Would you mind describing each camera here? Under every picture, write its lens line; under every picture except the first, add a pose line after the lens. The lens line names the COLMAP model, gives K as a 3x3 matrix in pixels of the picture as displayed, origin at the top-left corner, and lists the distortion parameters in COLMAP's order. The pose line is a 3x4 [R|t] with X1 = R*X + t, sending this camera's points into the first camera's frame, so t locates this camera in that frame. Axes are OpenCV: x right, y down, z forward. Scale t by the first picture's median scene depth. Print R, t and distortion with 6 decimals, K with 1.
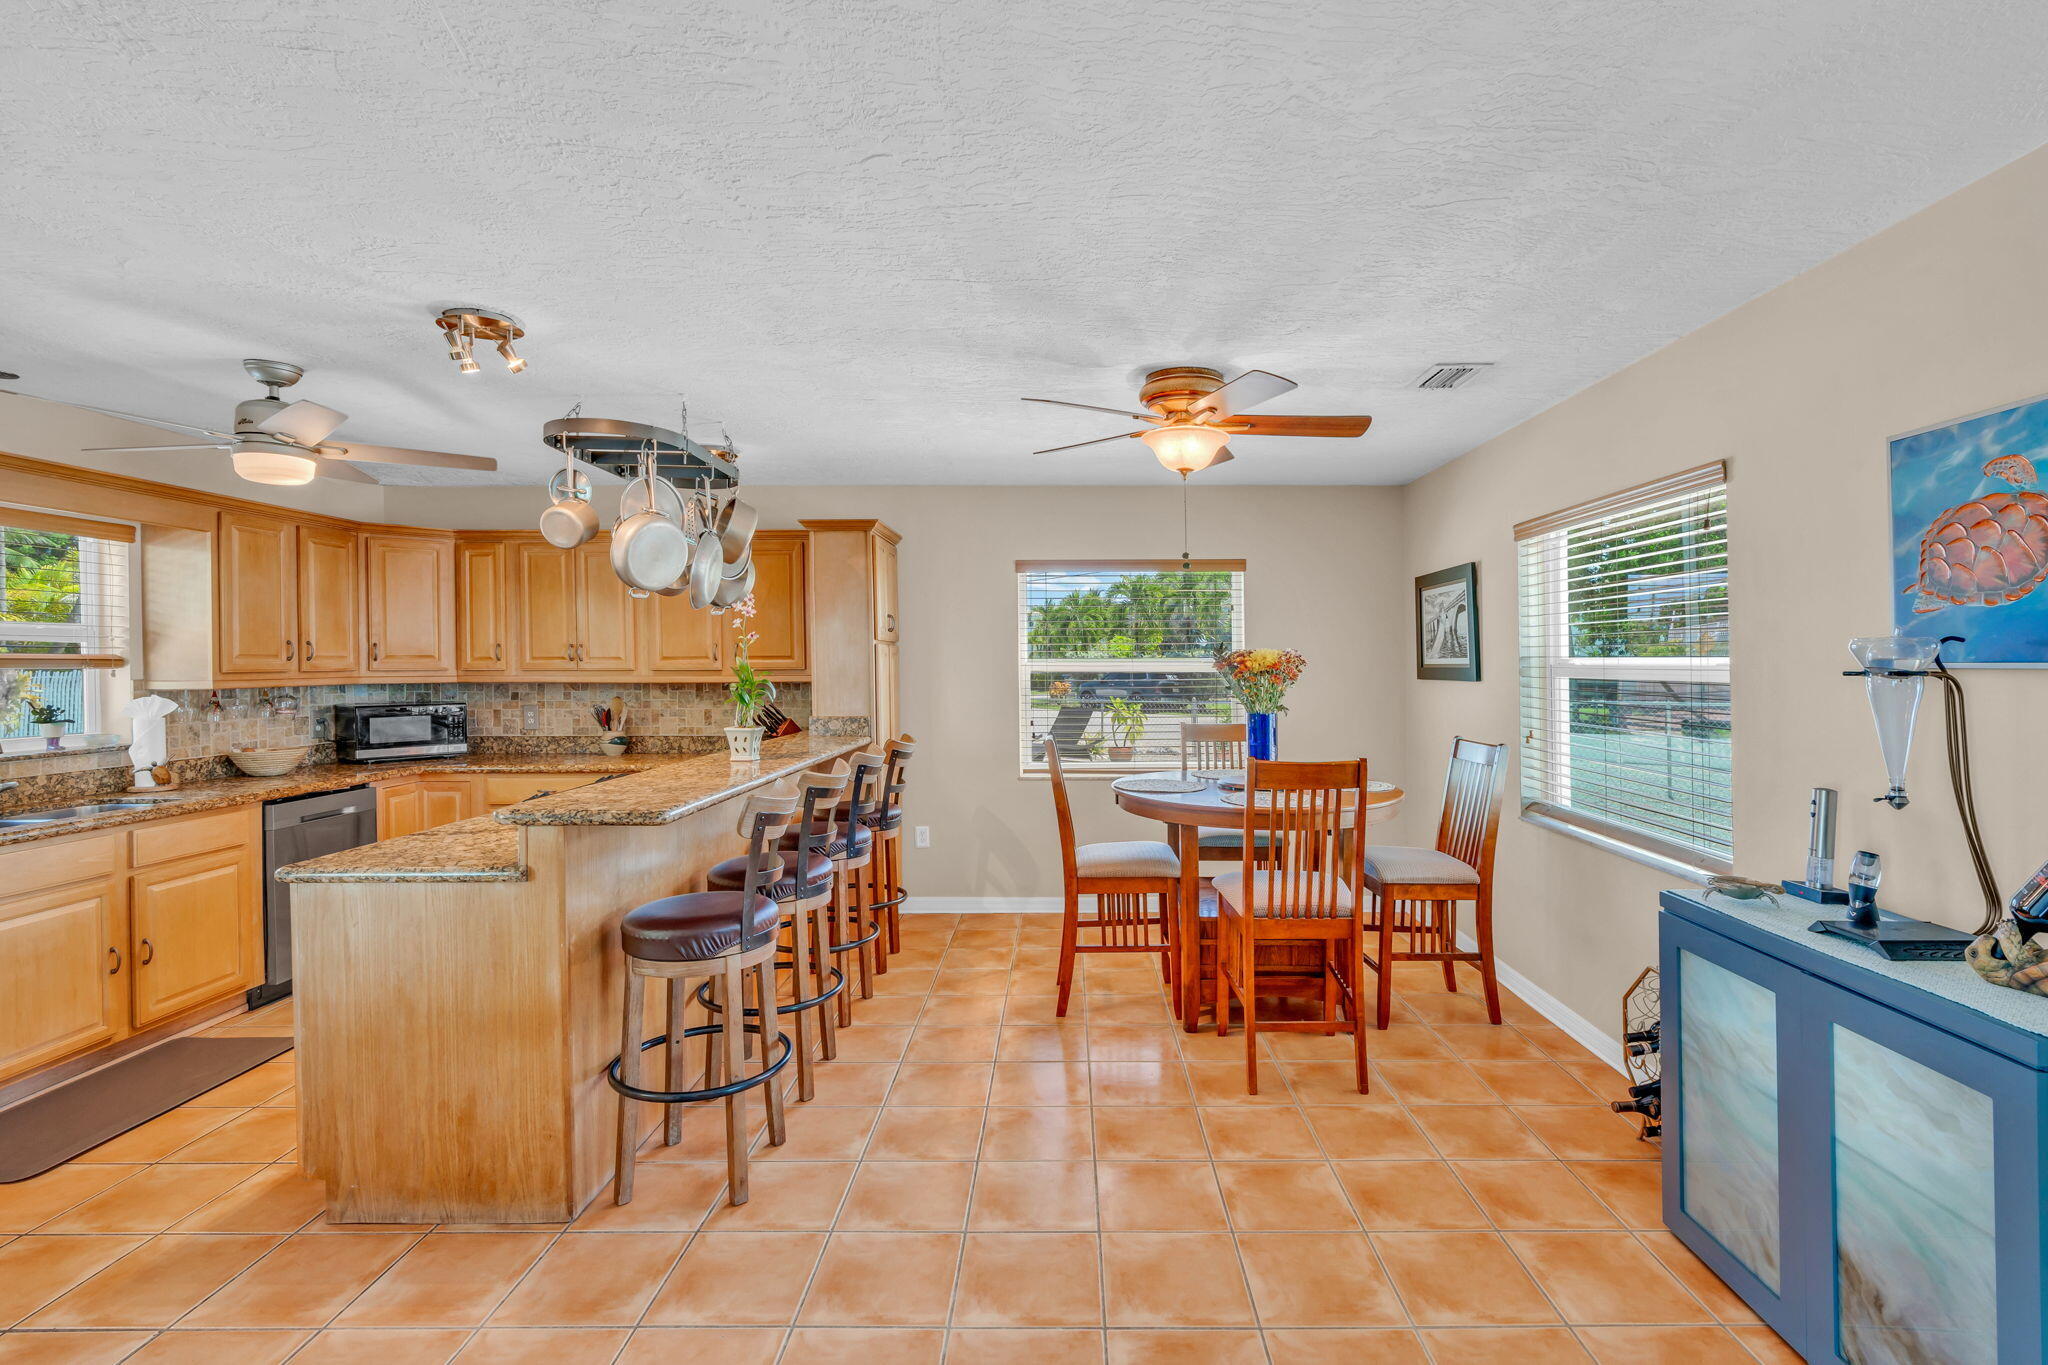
lens RADIAL K [[1011.3, 0, 1082.9], [0, 1011.3, 679.8], [0, 0, 1]] dist [0.007268, -0.000554]
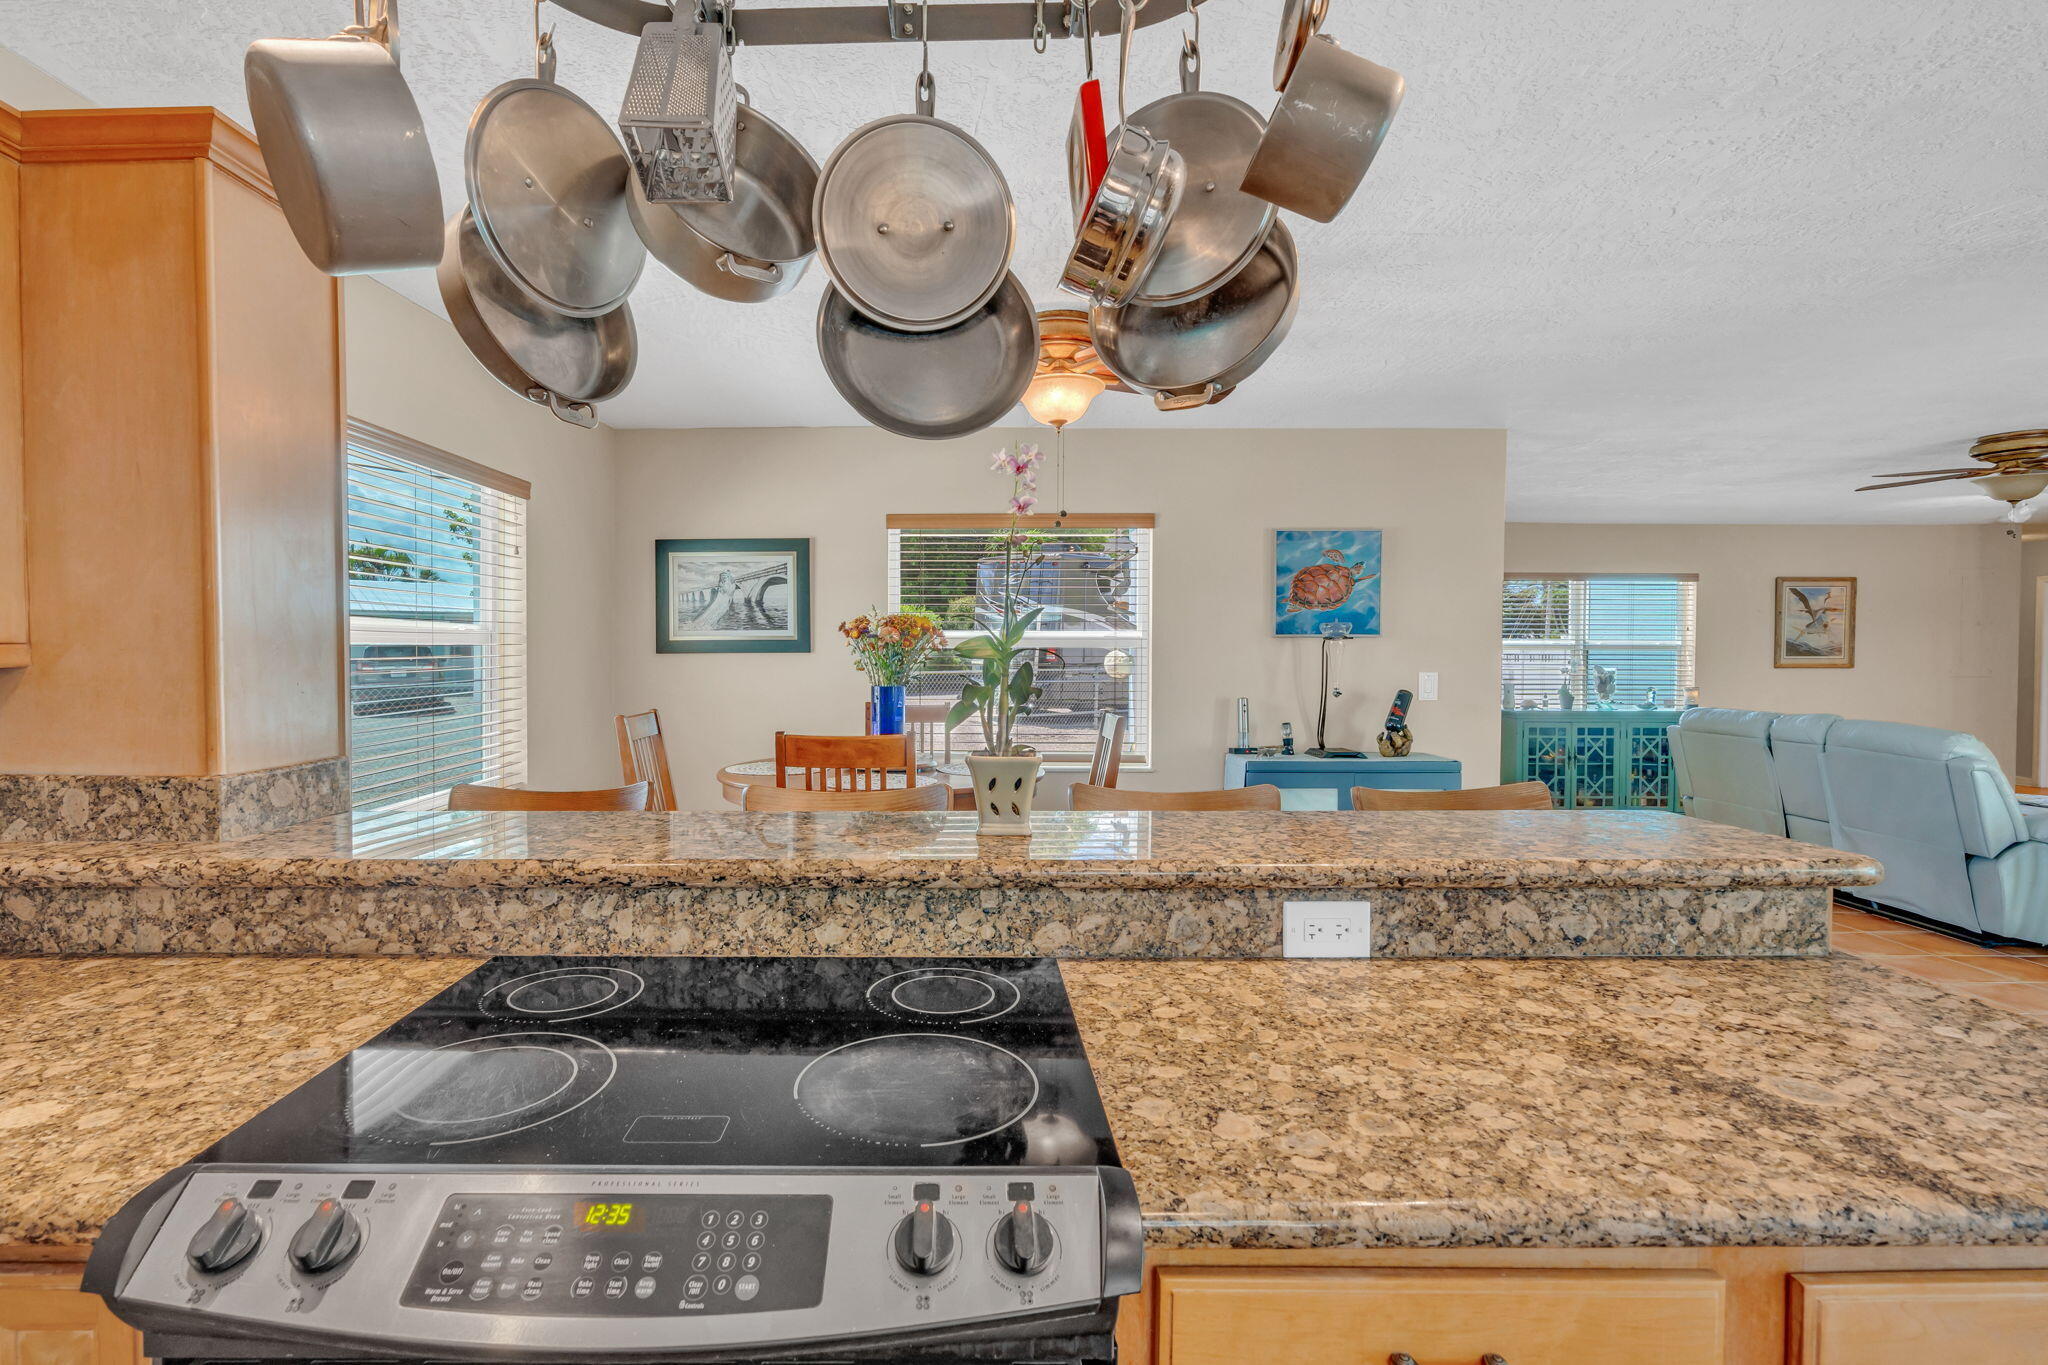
lens RADIAL K [[954.0, 0, 1037.8], [0, 954.0, 698.1], [0, 0, 1]] dist [-0.061739, 0.021778]
pose [[-0.033621, -0.050711, 0.998147, -0.645754], [0.017751, 0.998524, 0.051328, 0.001403], [-0.999277, 0.019444, -0.032671, 0.864896]]
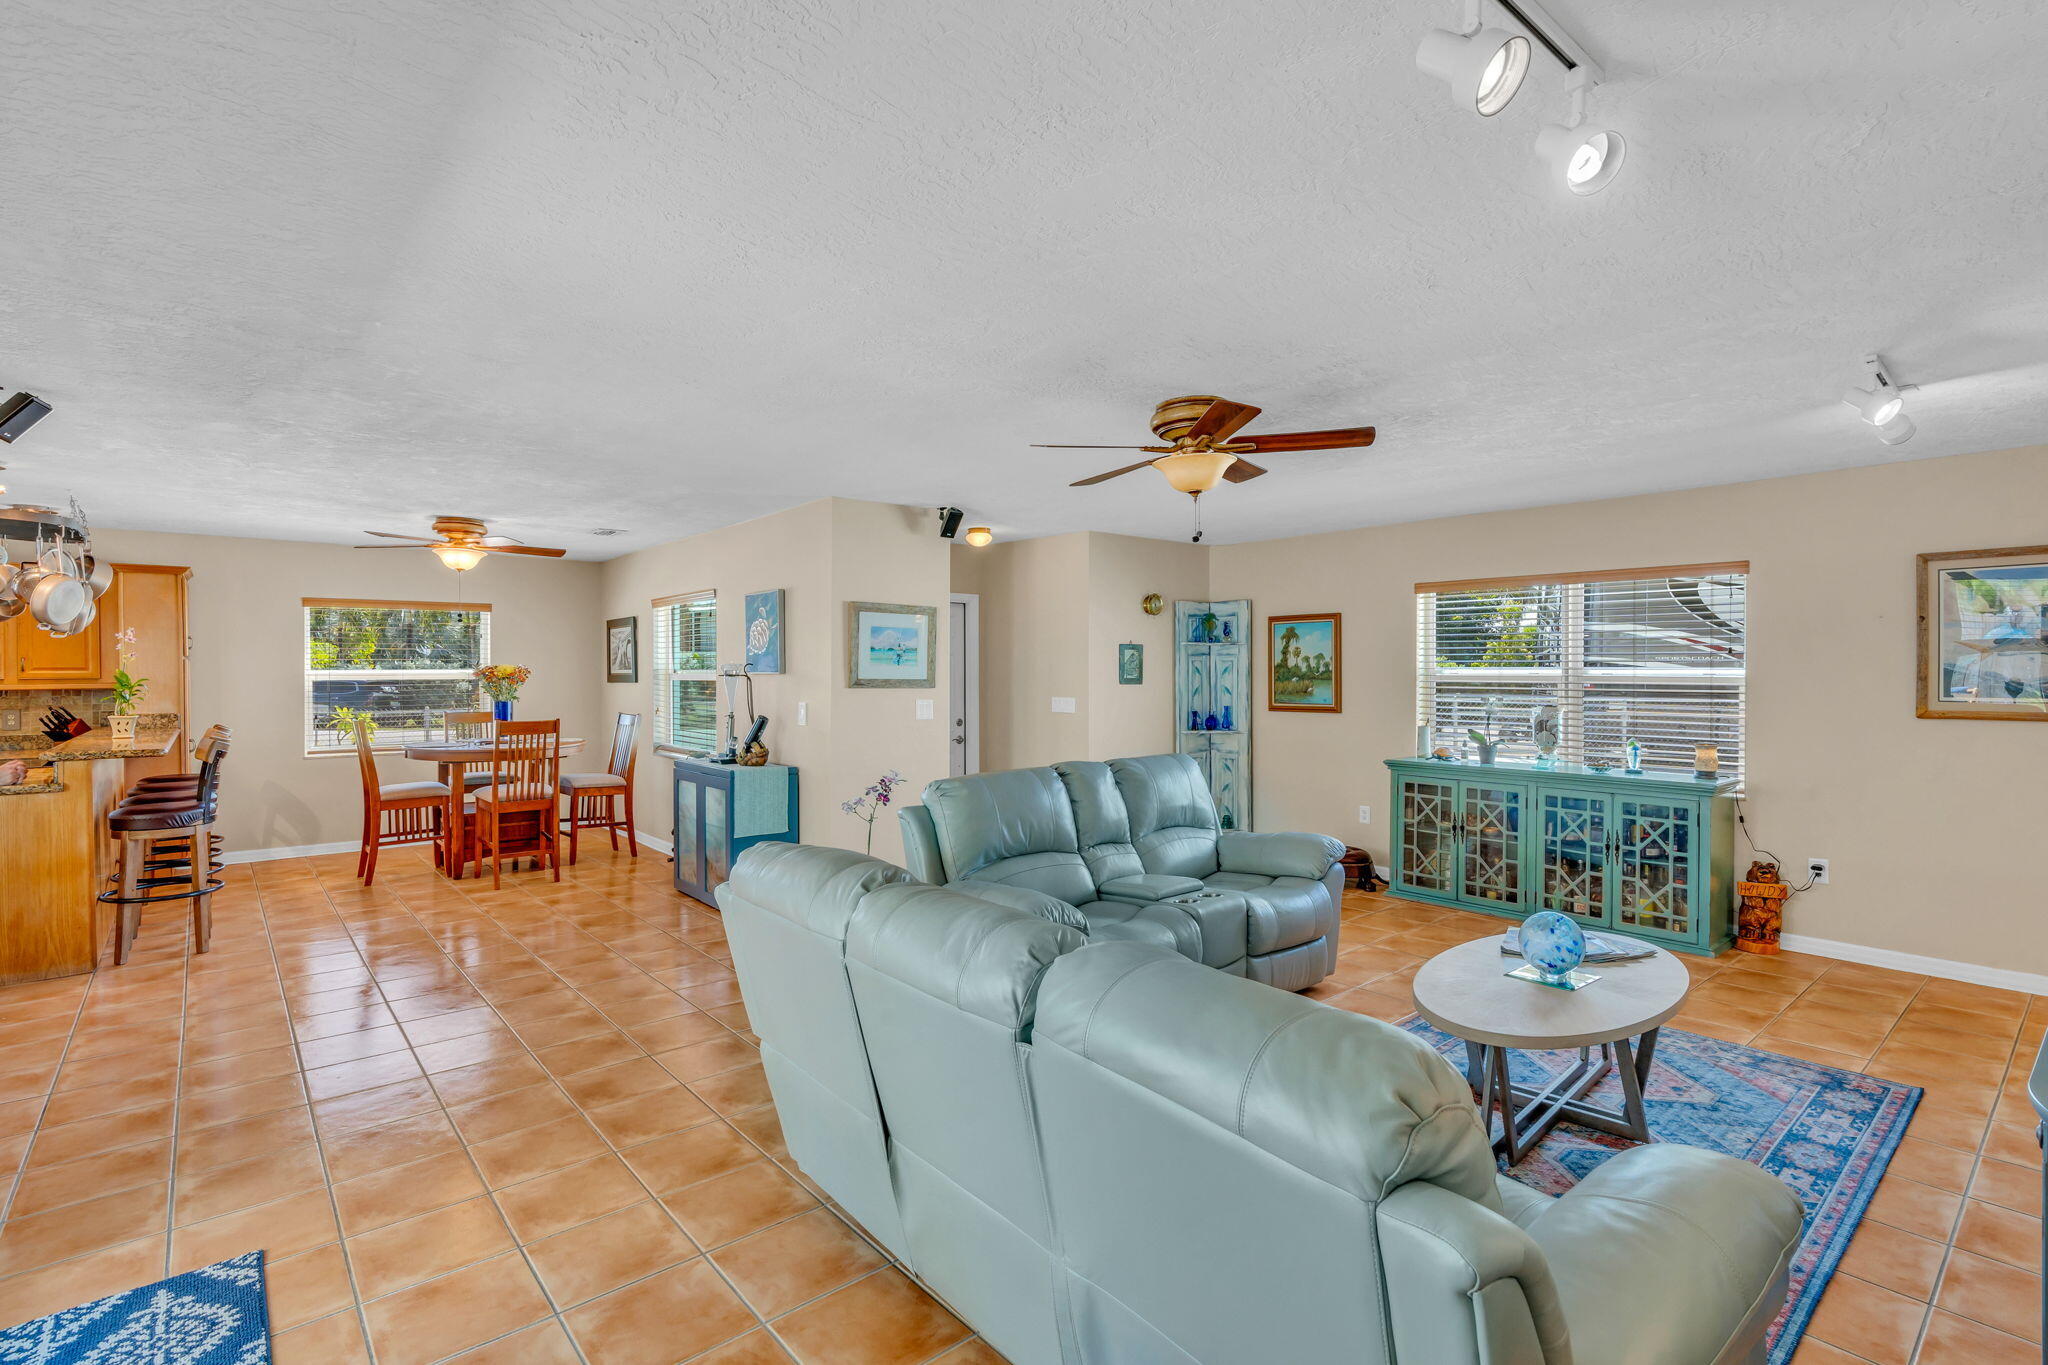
lens RADIAL K [[954.0, 0, 1057.0], [0, 954.0, 633.1], [0, 0, 1]] dist [-0.061739, 0.021778]
pose [[0.755002, 0.022098, 0.655350, -0.163341], [0.015752, 0.998532, -0.051817, 0.013990], [-0.655533, 0.049445, 0.753546, -0.855892]]
